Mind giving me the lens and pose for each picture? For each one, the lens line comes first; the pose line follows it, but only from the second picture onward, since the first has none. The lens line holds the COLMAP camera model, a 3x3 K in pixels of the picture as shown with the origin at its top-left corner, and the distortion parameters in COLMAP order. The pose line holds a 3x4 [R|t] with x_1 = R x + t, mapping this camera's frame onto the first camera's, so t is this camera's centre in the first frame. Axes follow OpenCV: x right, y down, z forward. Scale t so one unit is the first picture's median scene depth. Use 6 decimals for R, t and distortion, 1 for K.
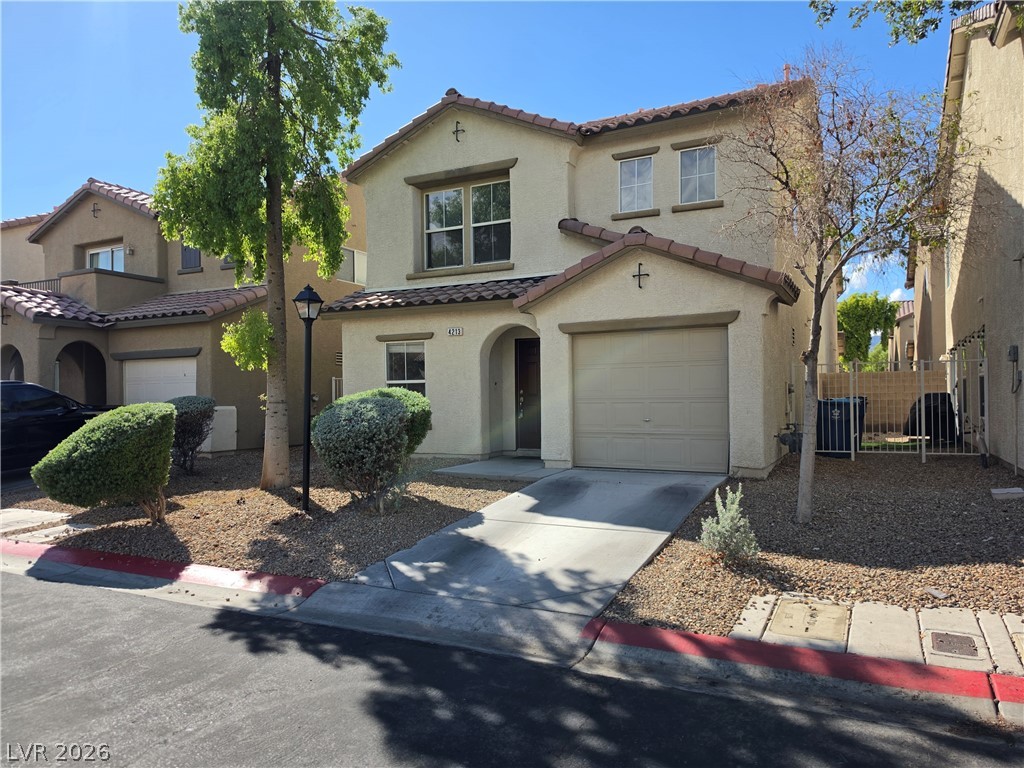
lens RADIAL K [[709.3, 0, 492.7], [0, 709.3, 399.5], [0, 0, 1]] dist [0.041943, -0.053325]
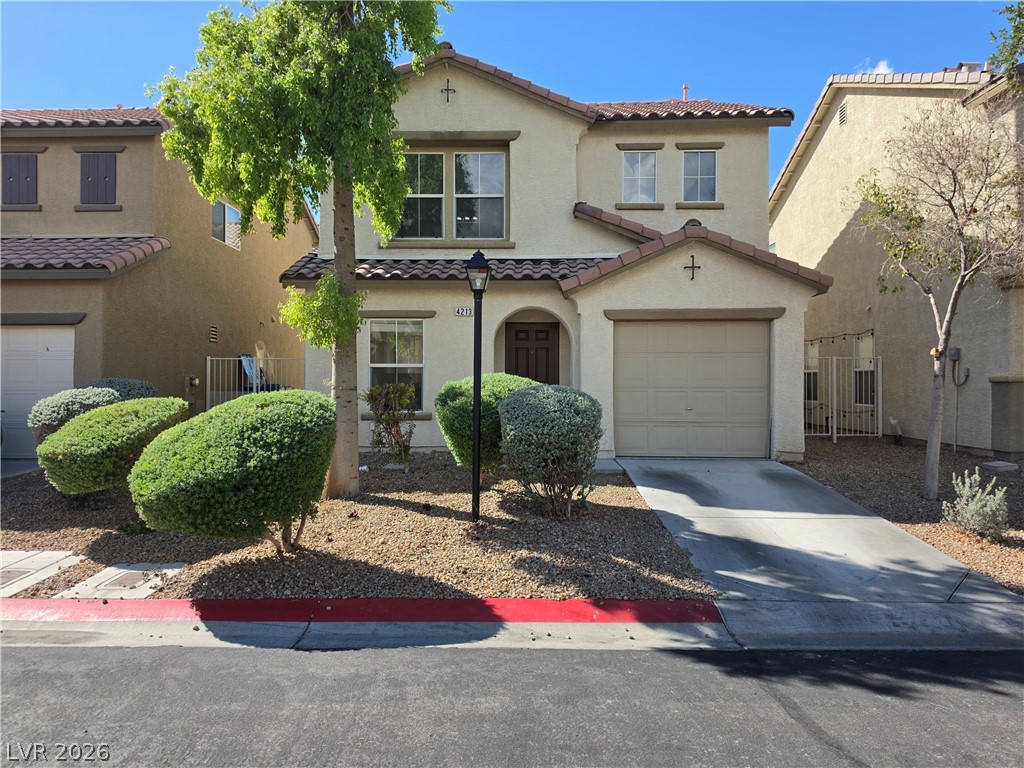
lens RADIAL K [[709.3, 0, 512.7], [0, 709.3, 384.4], [0, 0, 1]] dist [0.041943, -0.053325]
pose [[0.899817, 0.009927, 0.436154, -0.416084], [-0.008979, 0.999951, -0.004233, 0.000652], [-0.436175, -0.000107, 0.899862, 0.168880]]
